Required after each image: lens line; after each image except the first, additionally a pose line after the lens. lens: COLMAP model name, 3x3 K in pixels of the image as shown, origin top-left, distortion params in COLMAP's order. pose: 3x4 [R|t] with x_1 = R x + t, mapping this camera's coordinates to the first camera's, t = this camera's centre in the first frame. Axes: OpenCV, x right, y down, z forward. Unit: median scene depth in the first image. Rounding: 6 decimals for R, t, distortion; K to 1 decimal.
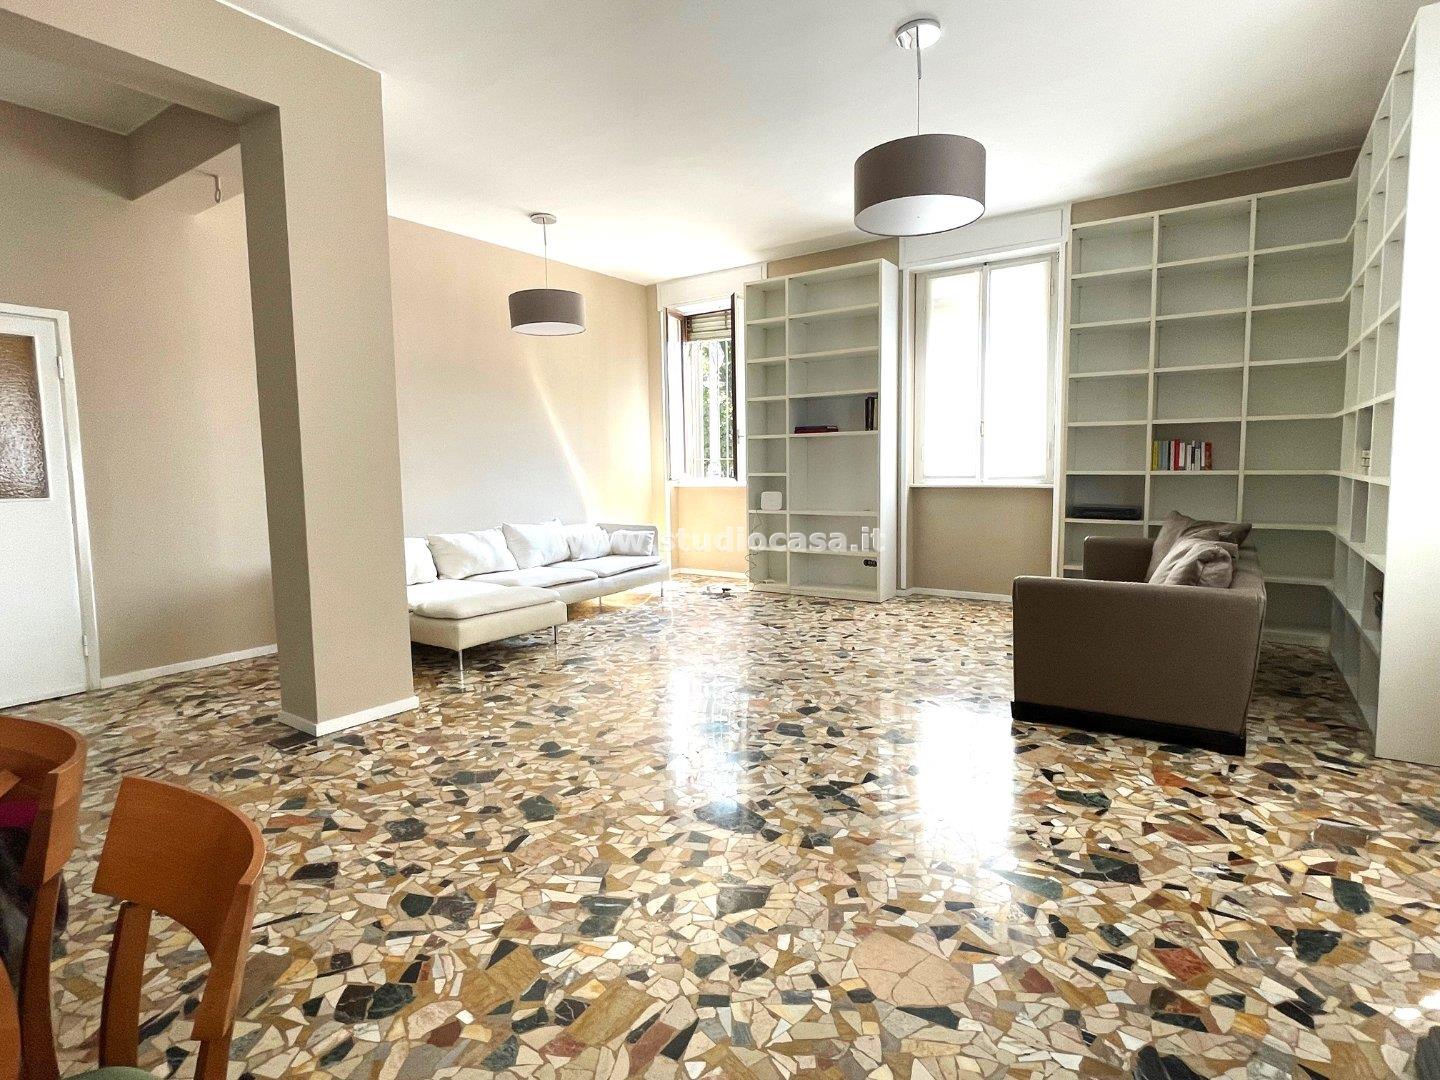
lens RADIAL K [[767.8, 0, 721.0], [0, 767.8, 537.7], [0, 0, 1]] dist [-0.004312, -0.000455]
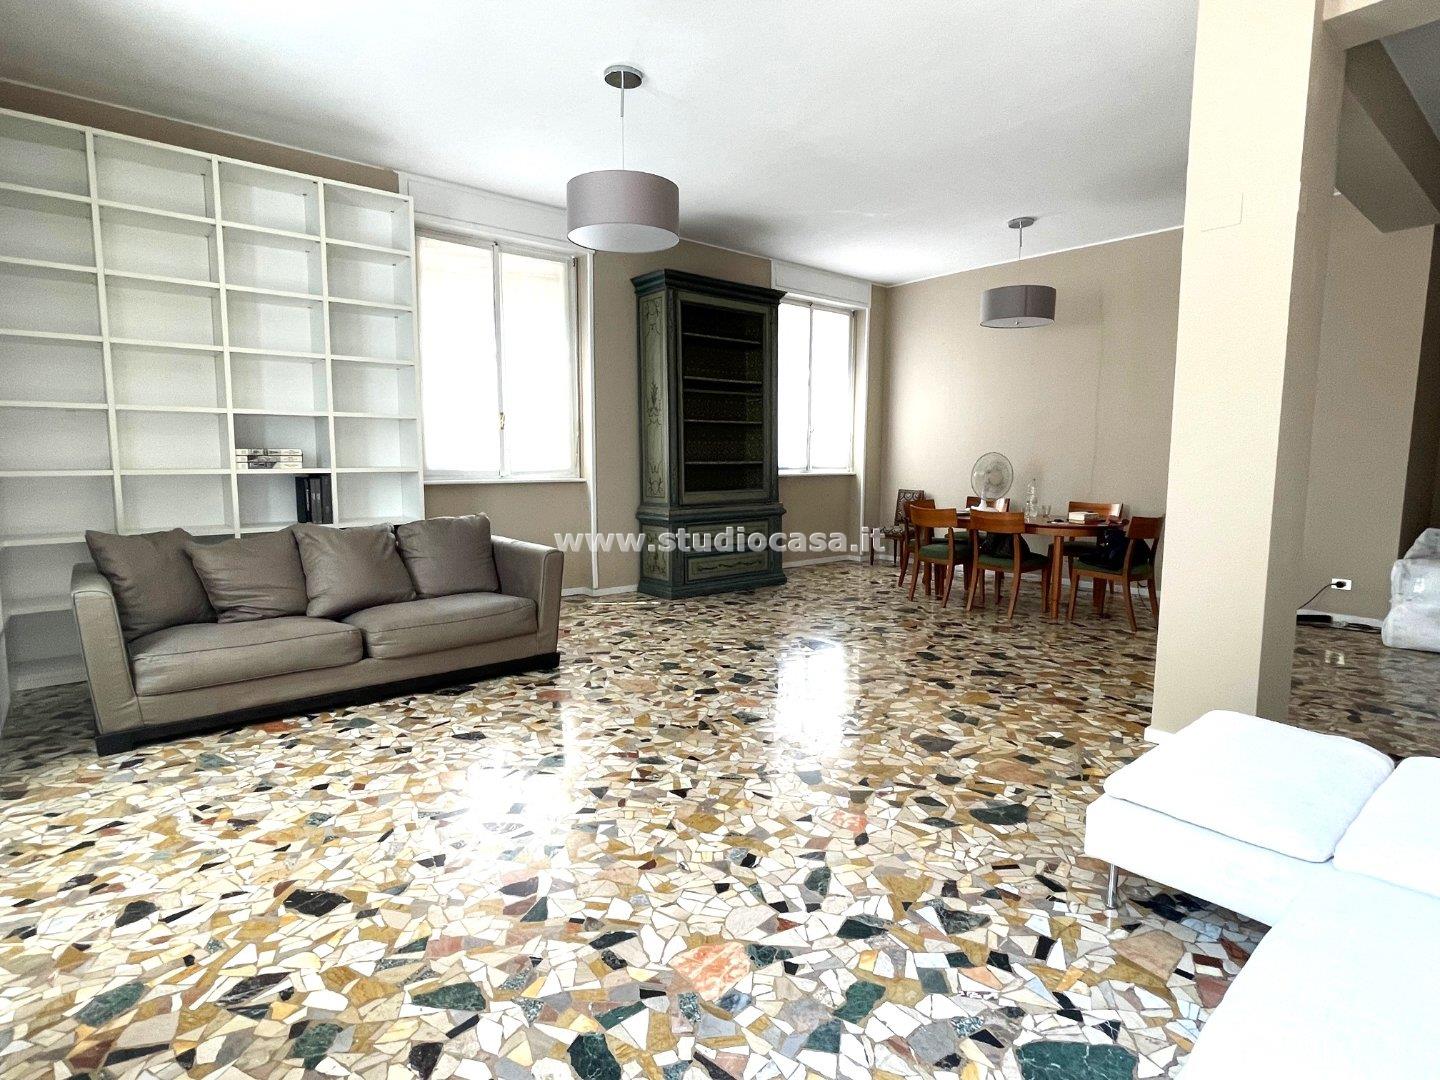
lens RADIAL K [[767.8, 0, 719.3], [0, 767.8, 538.2], [0, 0, 1]] dist [-0.004312, -0.000455]
pose [[-0.964985, -0.016223, 0.261801, -0.181300], [0.037541, 0.979269, 0.199056, -0.197073], [-0.259603, 0.201915, -0.944371, 2.077065]]
